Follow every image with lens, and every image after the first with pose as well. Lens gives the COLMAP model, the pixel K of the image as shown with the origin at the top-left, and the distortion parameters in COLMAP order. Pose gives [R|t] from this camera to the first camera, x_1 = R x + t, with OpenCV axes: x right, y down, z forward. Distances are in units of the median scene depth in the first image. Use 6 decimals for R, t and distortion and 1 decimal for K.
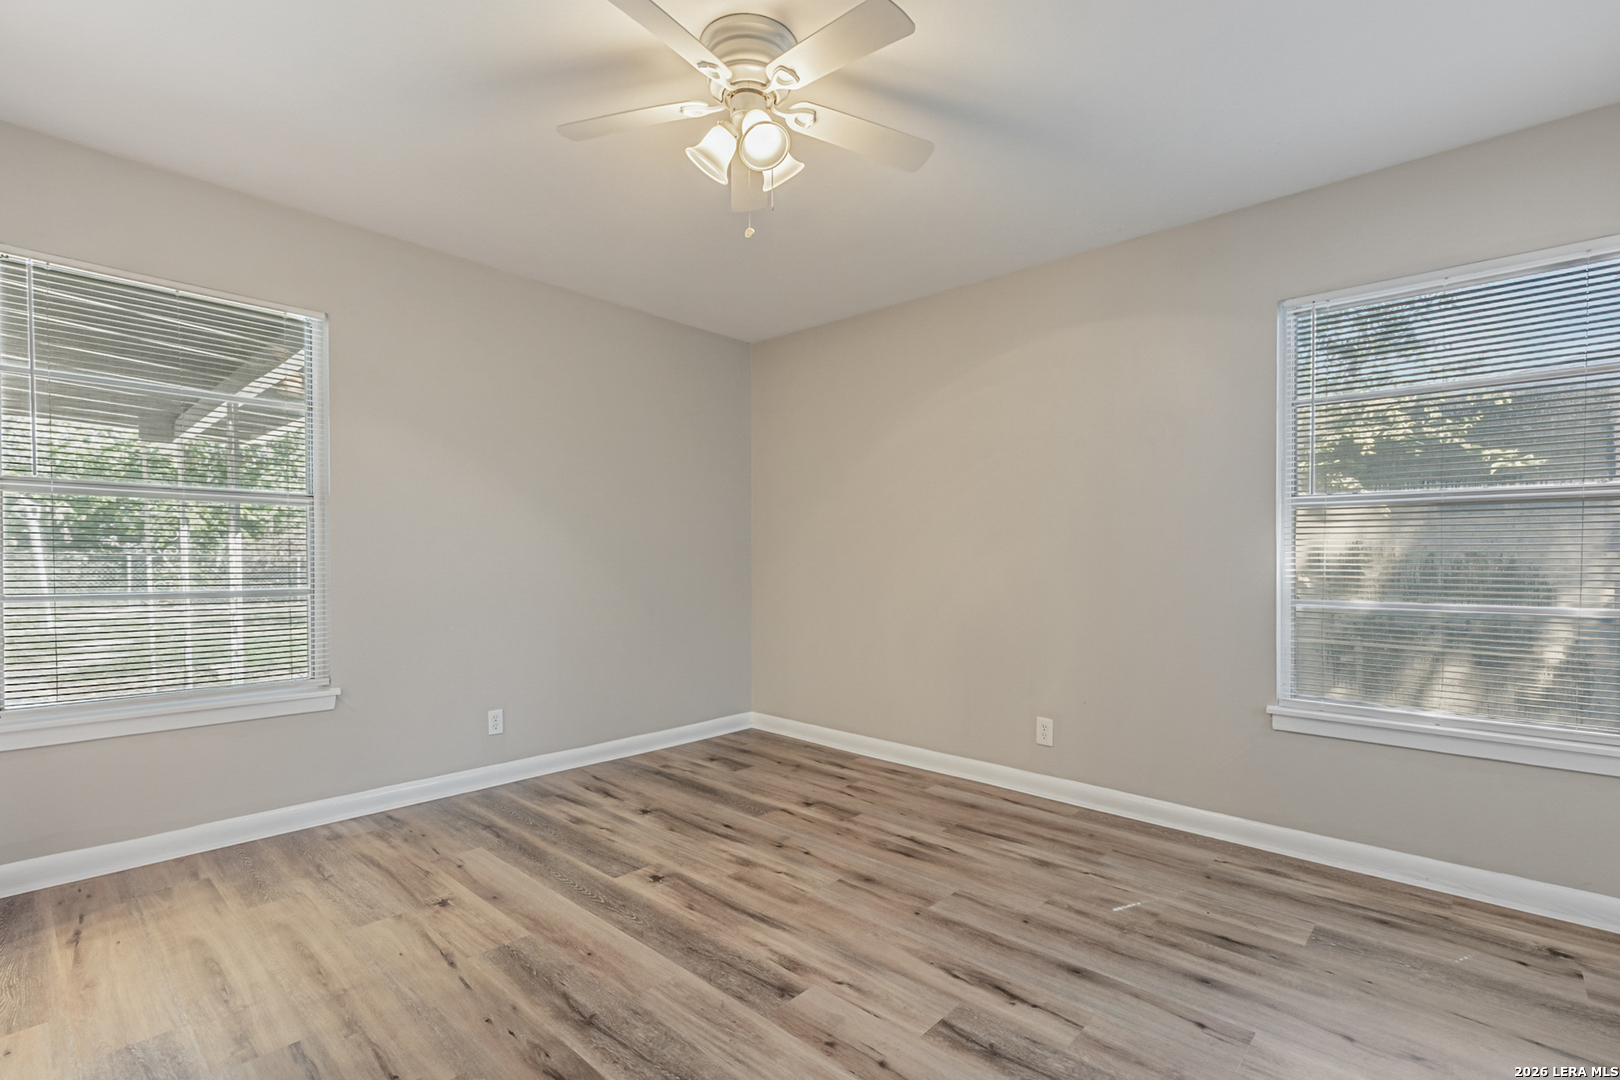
lens RADIAL K [[734.1, 0, 809.2], [0, 734.1, 546.1], [0, 0, 1]] dist [-0.003142, 0.000512]
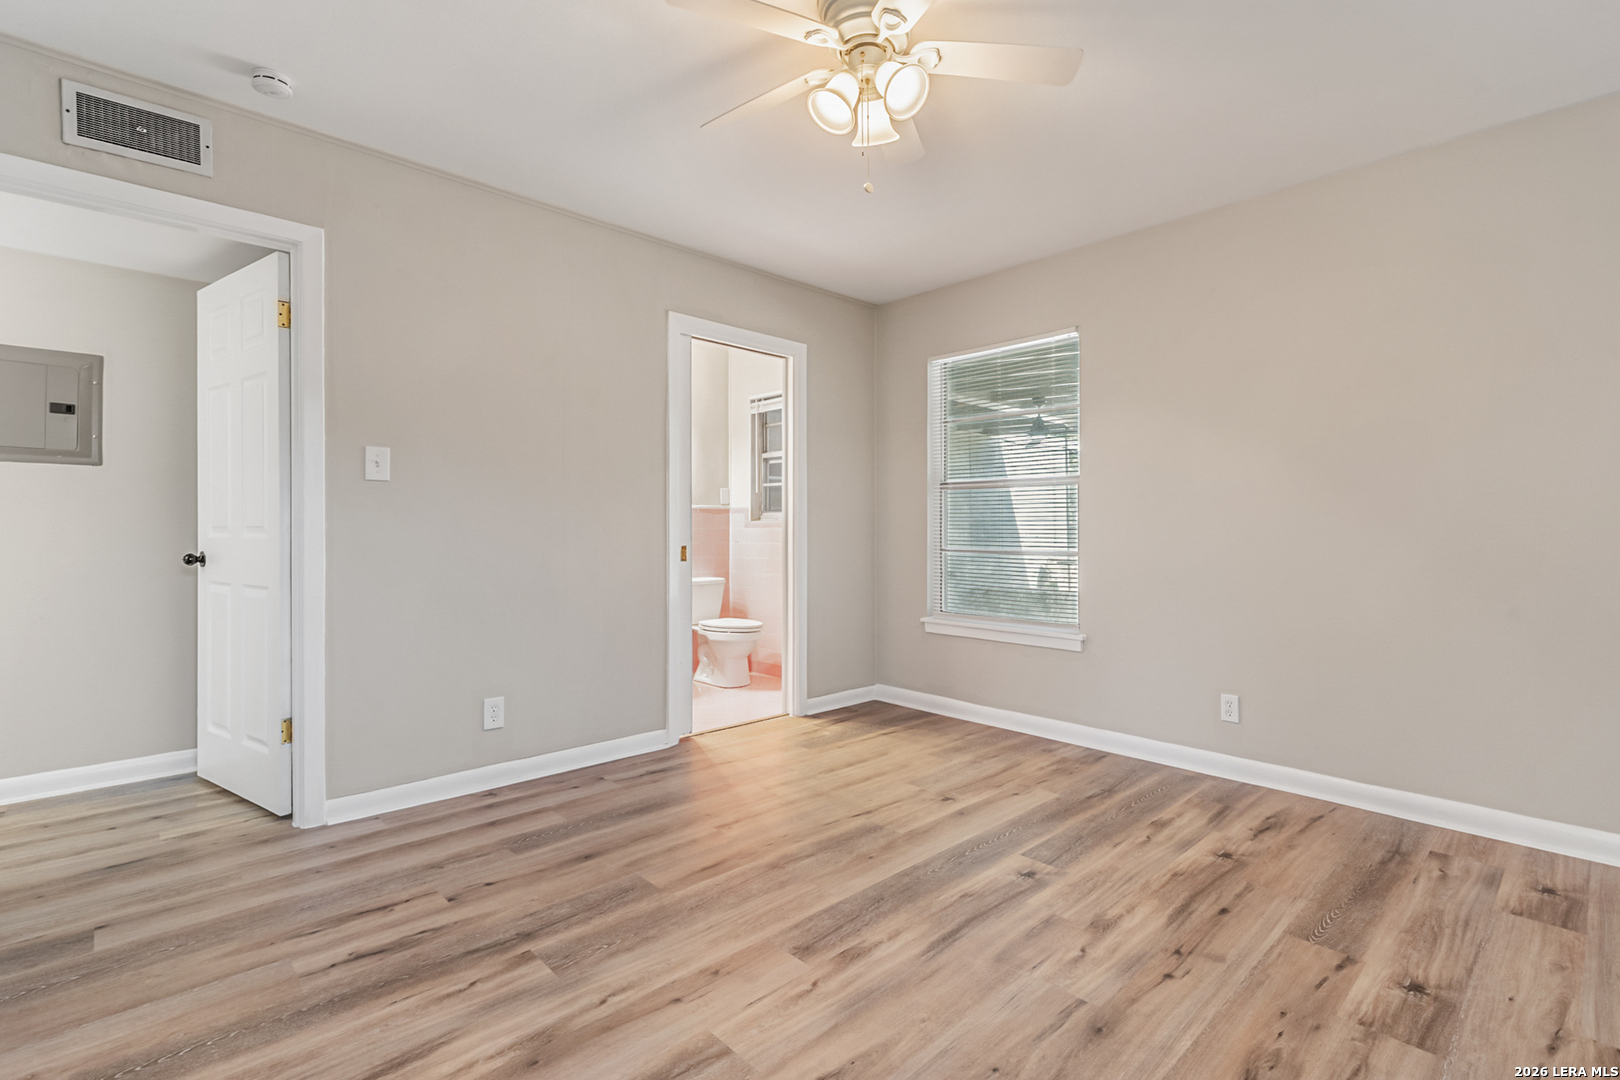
lens RADIAL K [[734.1, 0, 812.6], [0, 734.1, 534.5], [0, 0, 1]] dist [-0.003142, 0.000512]
pose [[-0.051713, 0.006207, -0.998643, 0.640408], [0.013573, 0.999893, 0.005512, 0.023045], [0.998570, -0.013270, -0.051792, 0.713220]]
